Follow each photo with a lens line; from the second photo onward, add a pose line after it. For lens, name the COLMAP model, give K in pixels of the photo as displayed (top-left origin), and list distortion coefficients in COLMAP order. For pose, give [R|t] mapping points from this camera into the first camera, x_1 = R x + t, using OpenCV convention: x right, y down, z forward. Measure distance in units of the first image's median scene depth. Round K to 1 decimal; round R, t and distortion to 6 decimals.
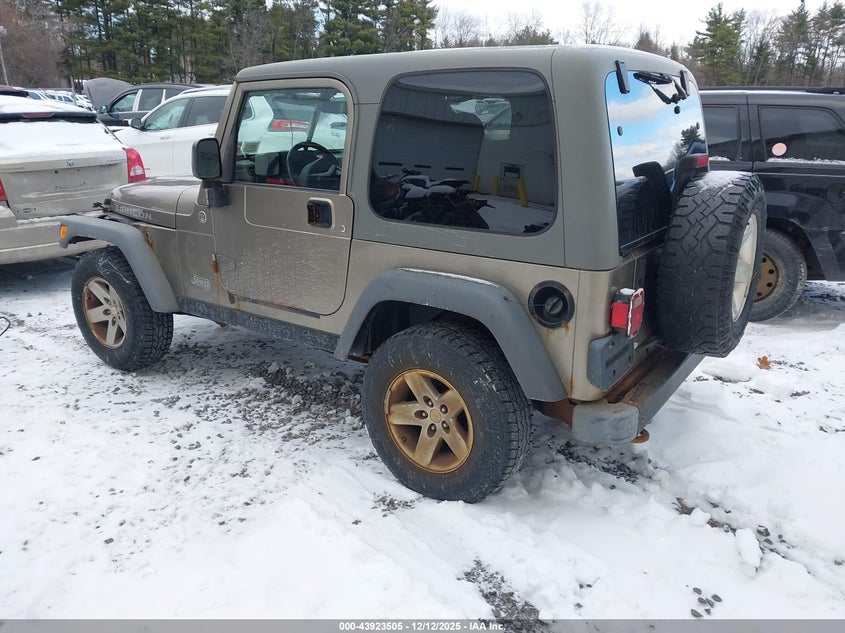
lens RADIAL K [[679.0, 0, 436.5], [0, 679.0, 316.6], [0, 0, 1]] dist [-0.007775, 0.001676]
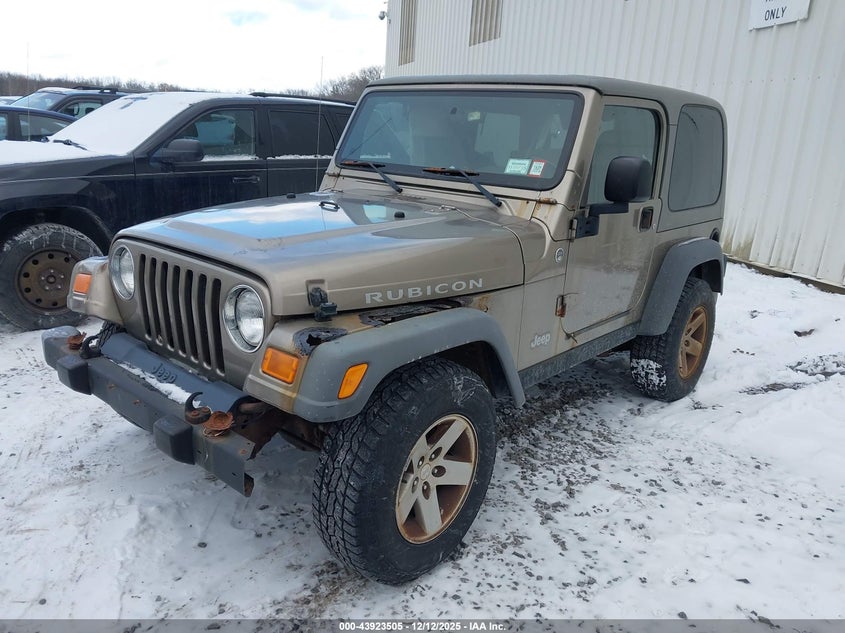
lens RADIAL K [[679.0, 0, 436.5], [0, 679.0, 316.6], [0, 0, 1]] dist [-0.007775, 0.001676]
pose [[0.083515, -0.263829, 0.960947, -1.094961], [0.257154, 0.937361, 0.235004, -0.283516], [-0.962755, 0.227485, 0.146128, 0.998016]]
